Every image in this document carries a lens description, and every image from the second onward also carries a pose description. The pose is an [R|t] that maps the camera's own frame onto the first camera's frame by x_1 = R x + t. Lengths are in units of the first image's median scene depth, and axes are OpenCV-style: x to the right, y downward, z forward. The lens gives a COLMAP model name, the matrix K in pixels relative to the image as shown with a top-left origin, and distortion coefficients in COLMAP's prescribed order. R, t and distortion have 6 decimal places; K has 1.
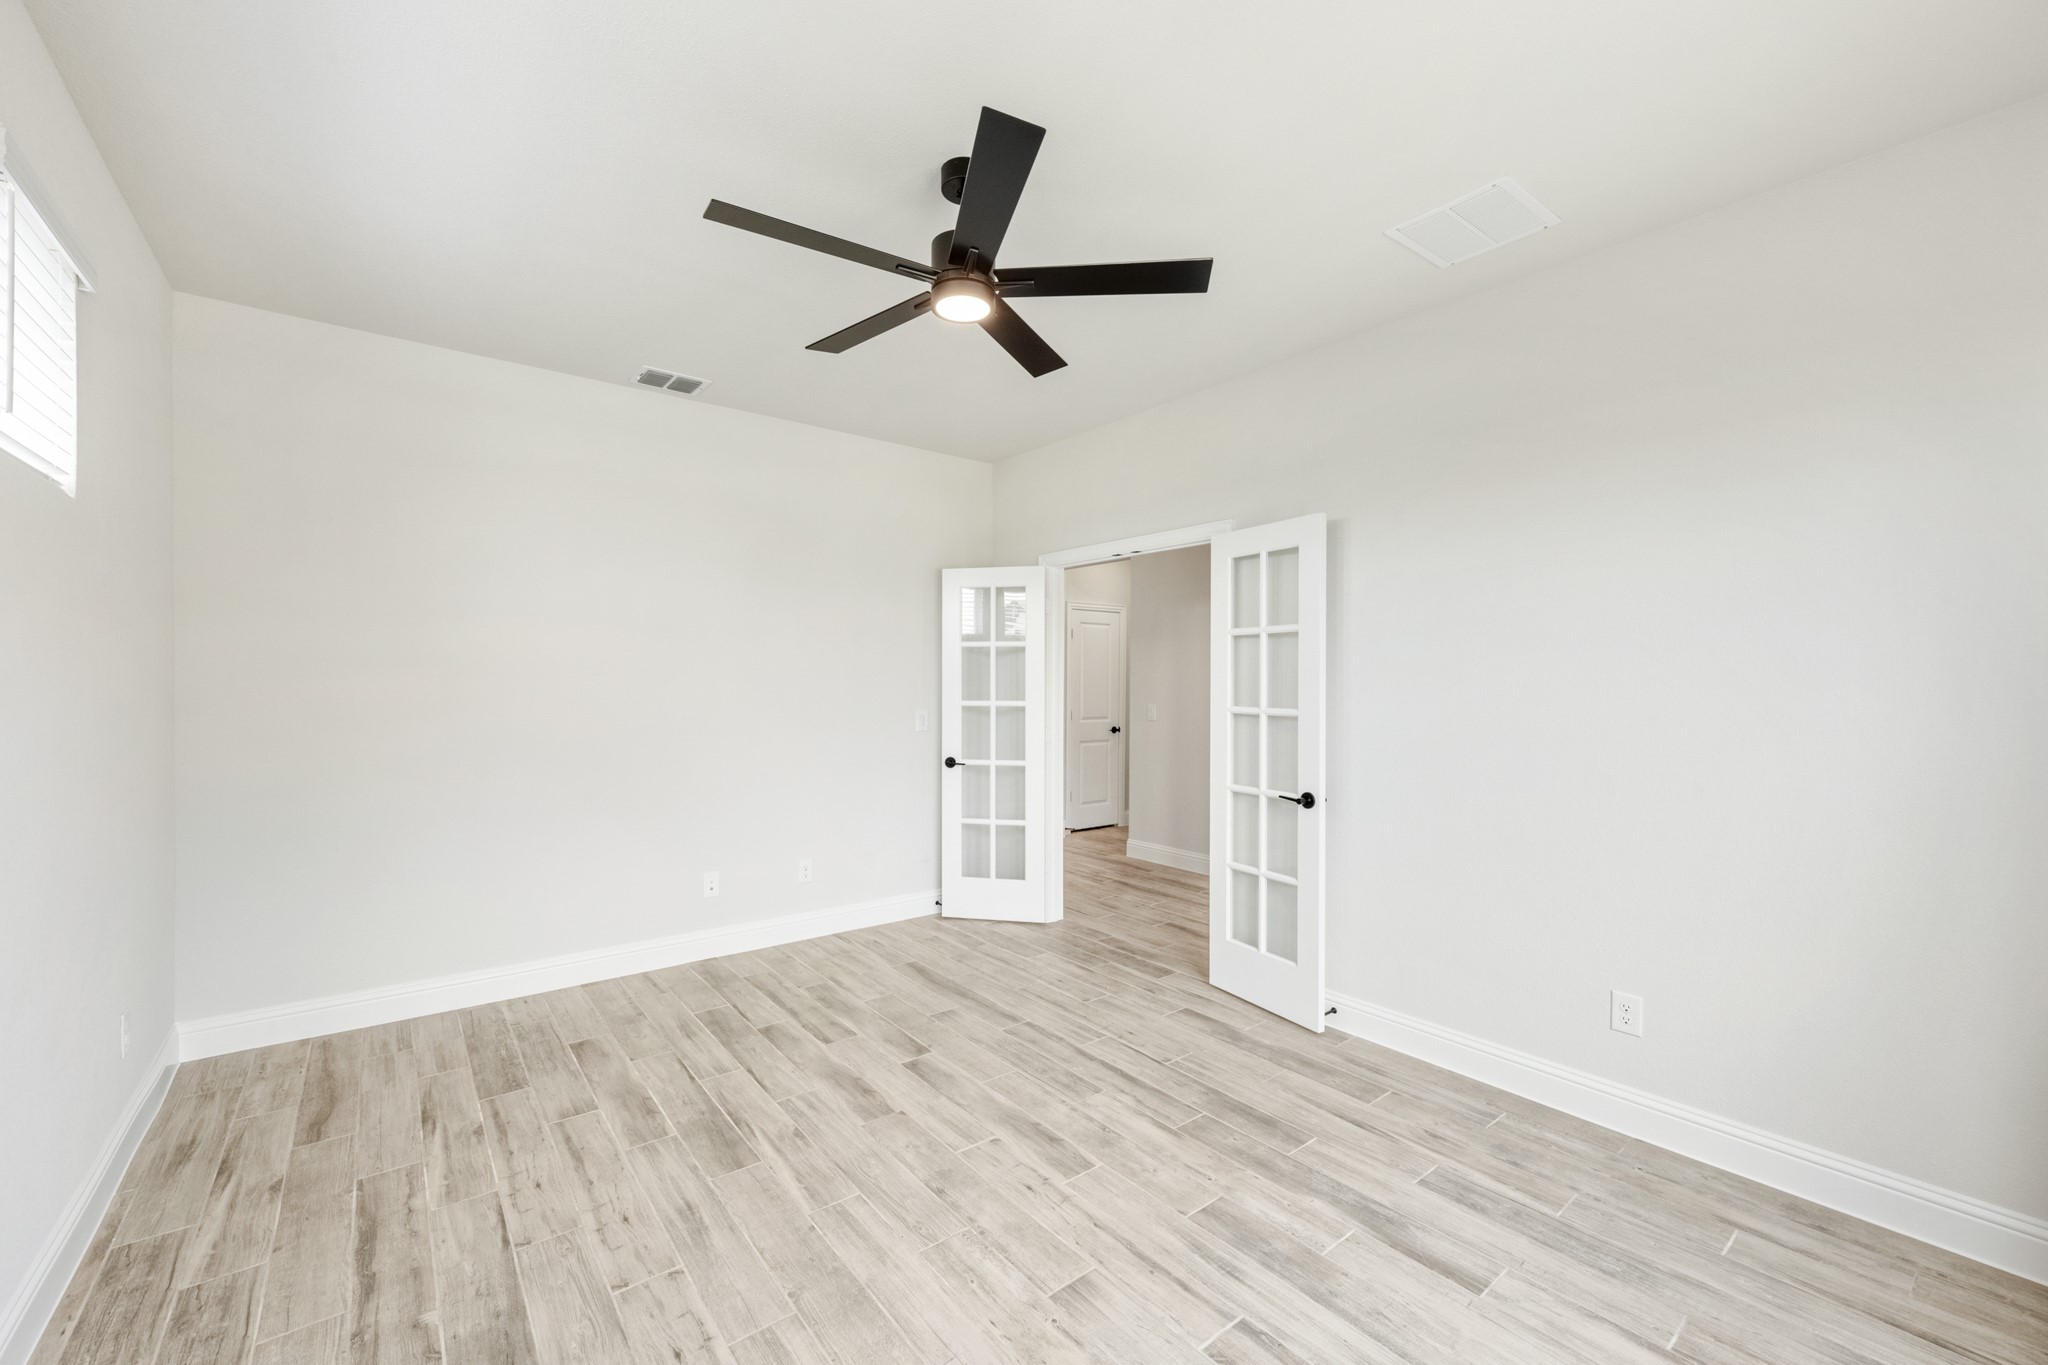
lens RADIAL K [[840.3, 0, 1009.5], [0, 840.3, 690.6], [0, 0, 1]] dist [-0.006072, 0.002864]
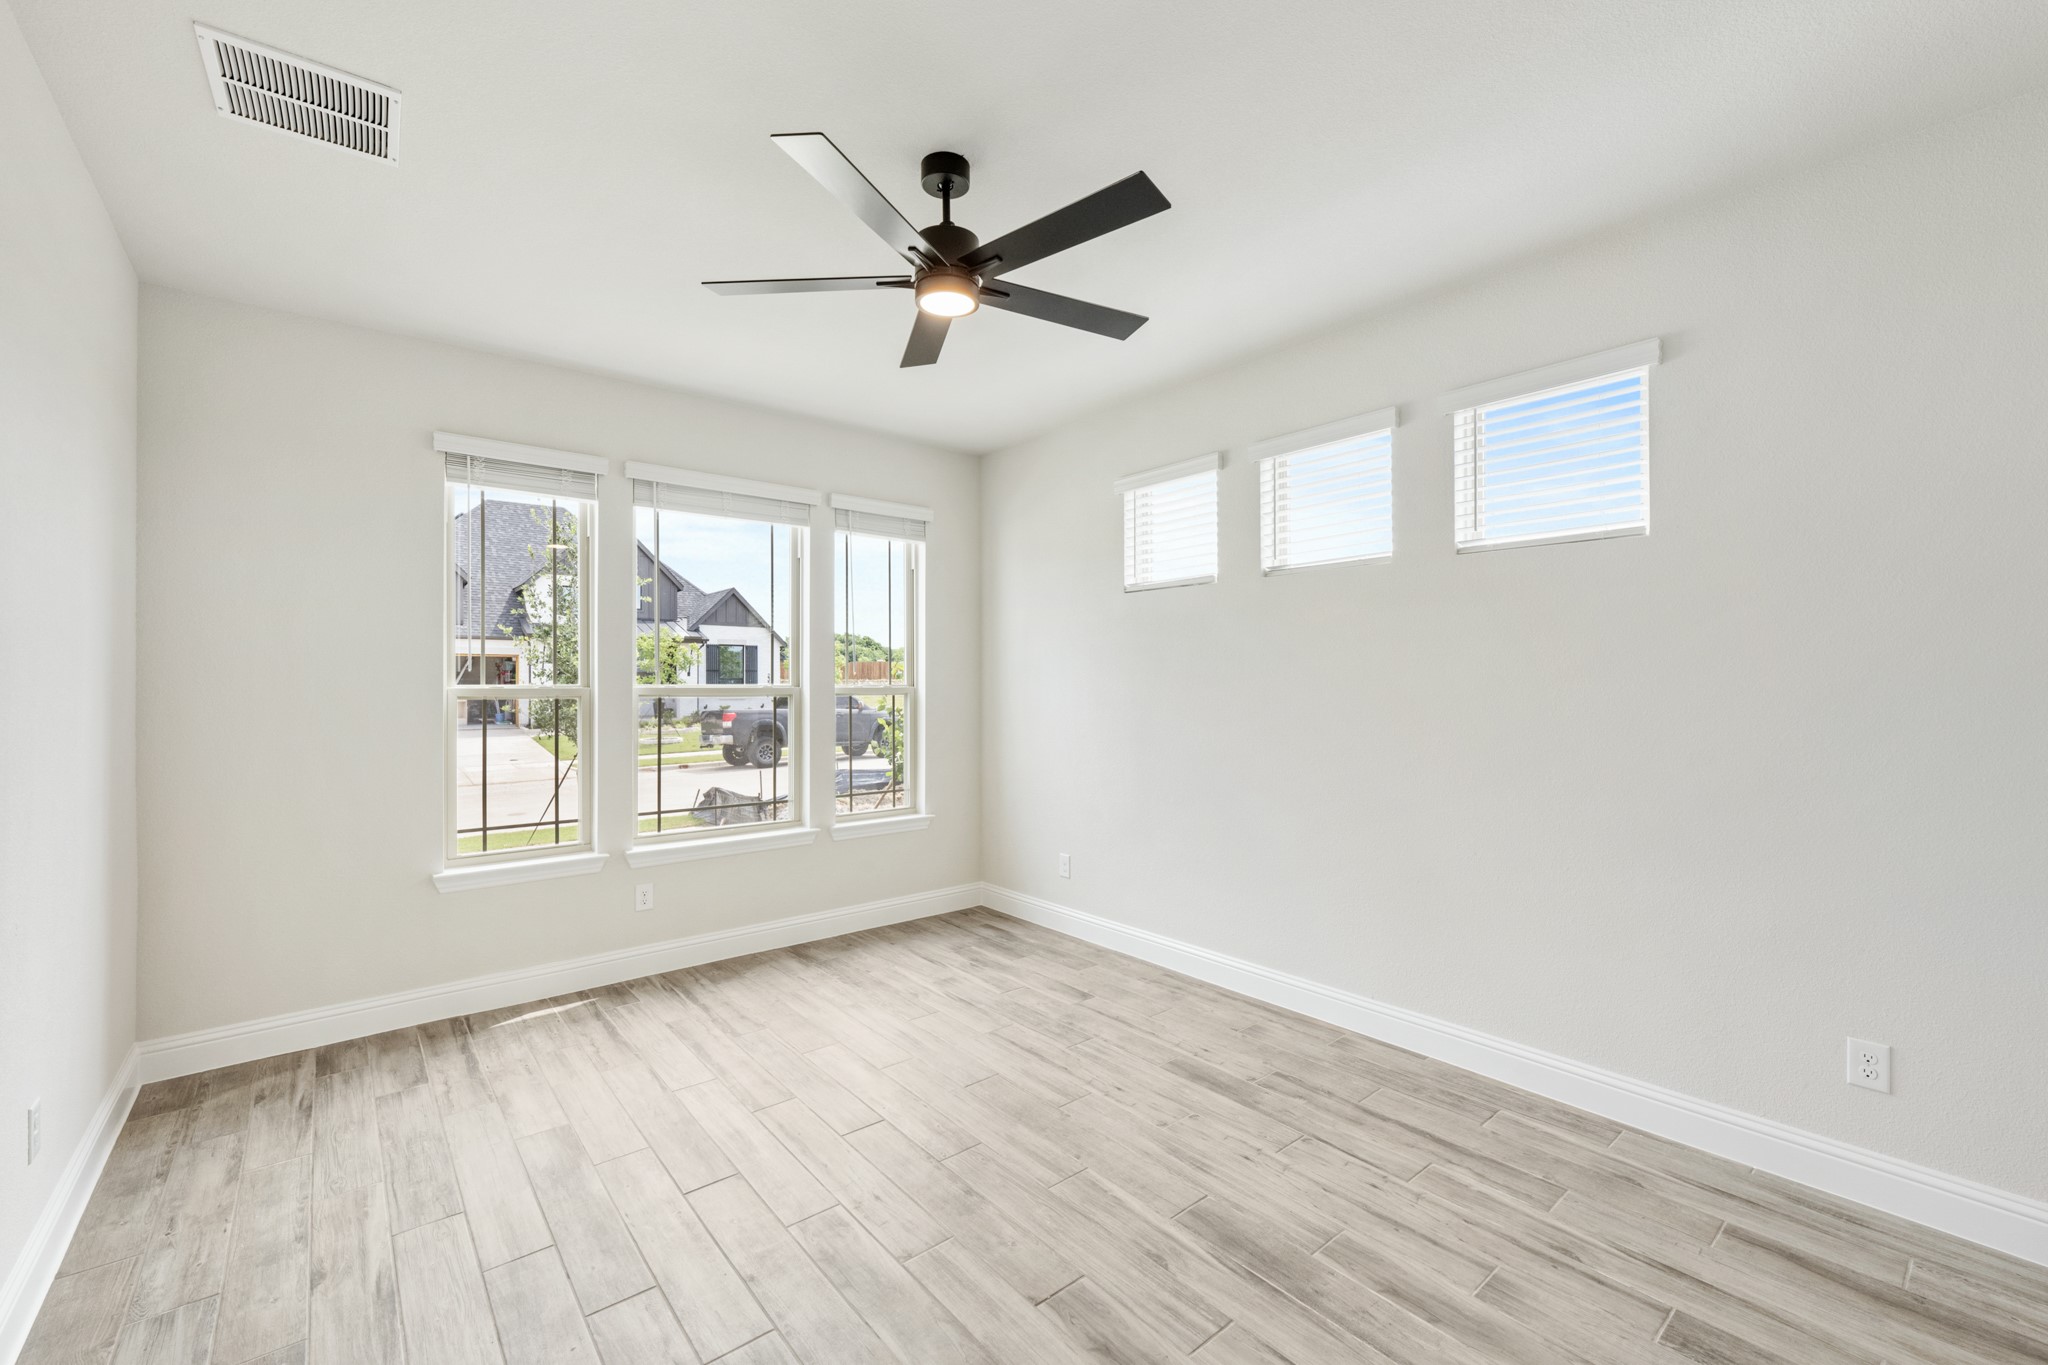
lens RADIAL K [[840.3, 0, 1033.6], [0, 840.3, 684.4], [0, 0, 1]] dist [-0.006072, 0.002864]
pose [[-0.998771, -0.002787, -0.049477, -0.108848], [-0.003189, 0.999963, 0.008051, -0.012036], [0.049453, 0.008199, -0.998743, 1.999428]]
